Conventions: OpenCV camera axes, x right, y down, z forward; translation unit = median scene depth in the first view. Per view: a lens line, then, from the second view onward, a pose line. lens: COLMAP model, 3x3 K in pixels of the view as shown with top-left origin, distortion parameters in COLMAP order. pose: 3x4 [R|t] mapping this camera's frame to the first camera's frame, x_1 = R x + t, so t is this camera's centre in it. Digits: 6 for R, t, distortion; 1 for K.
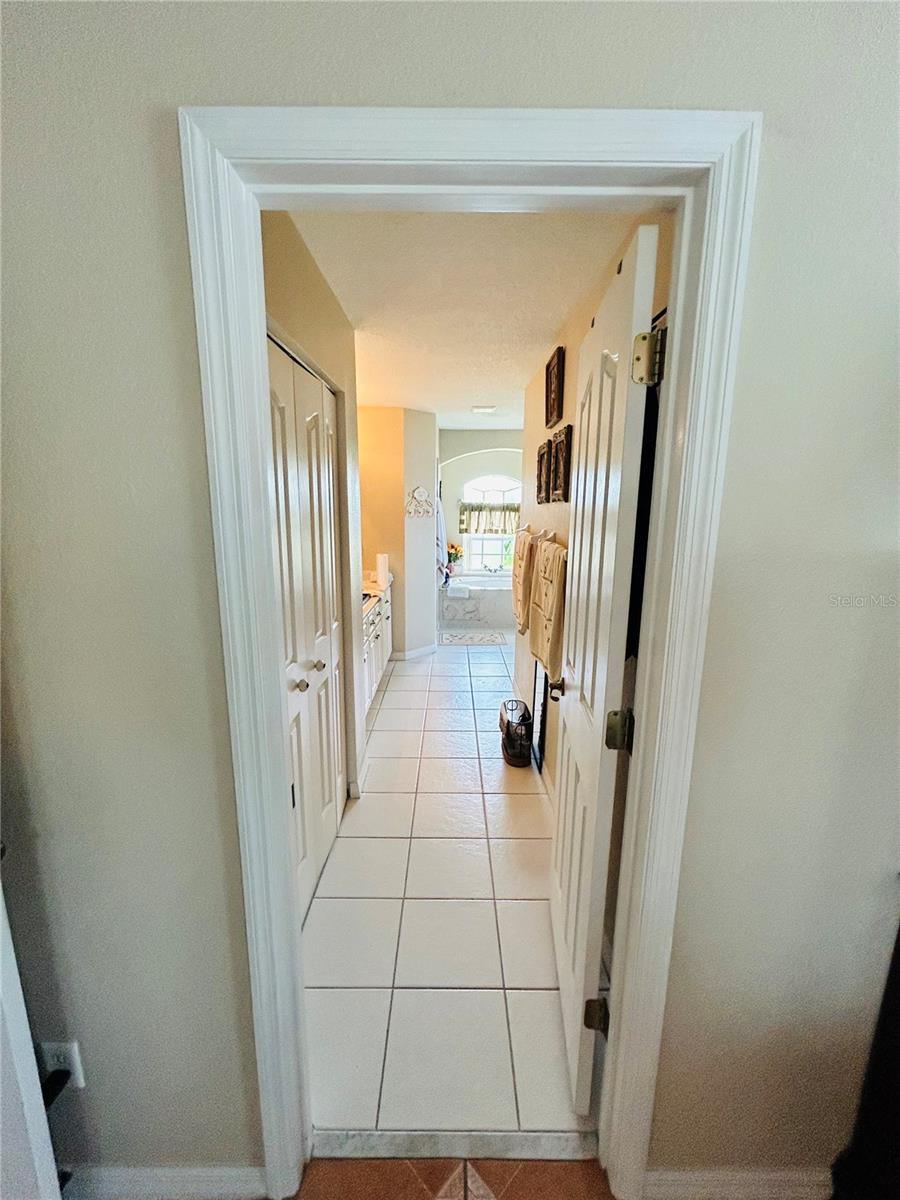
lens RADIAL K [[484.5, 0, 446.8], [0, 484.5, 601.9], [0, 0, 1]] dist [0.011119, -0.000023]
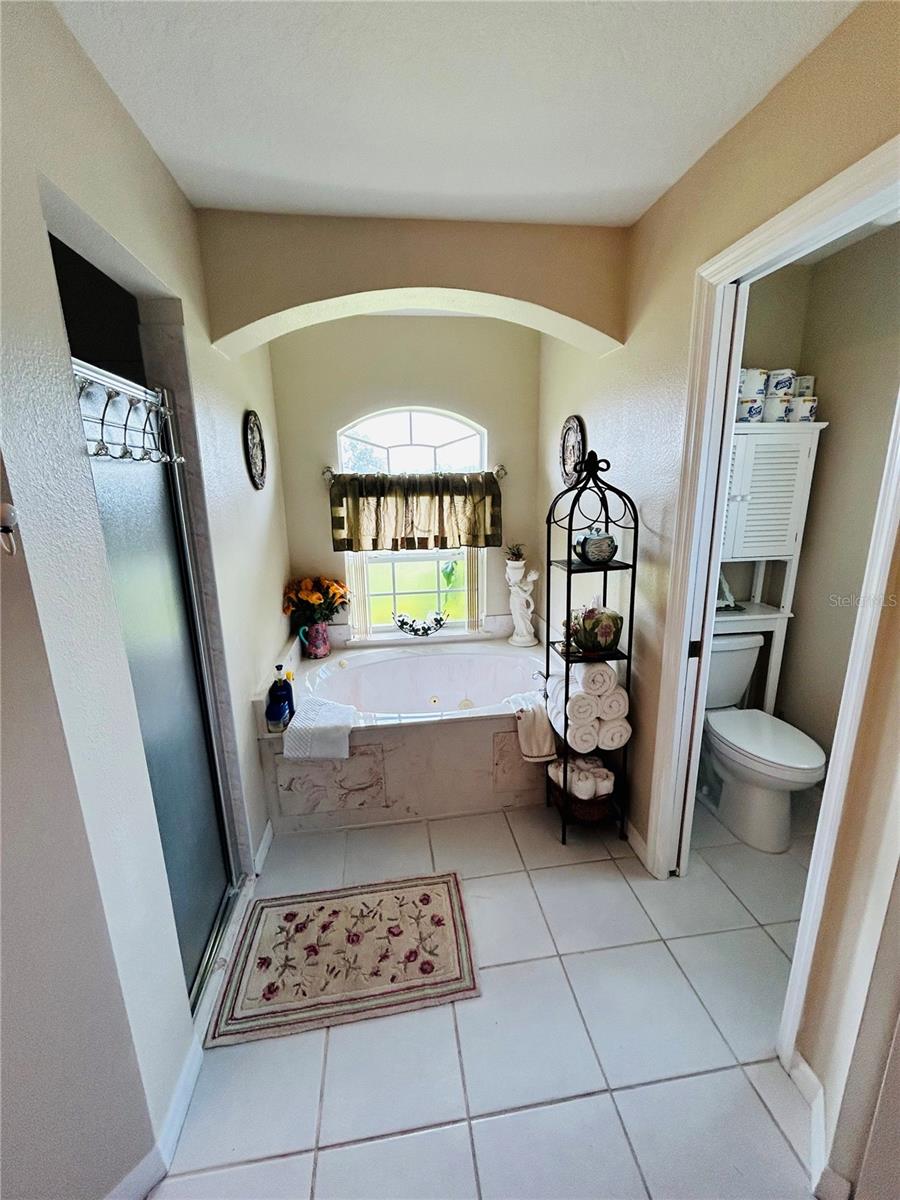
lens RADIAL K [[484.5, 0, 455.3], [0, 484.5, 596.4], [0, 0, 1]] dist [0.011119, -0.000023]
pose [[0.987748, -0.057198, 0.145196, 0.066454], [0.049819, 0.997299, 0.053964, -0.120951], [-0.147890, -0.046069, 0.987930, 0.579954]]
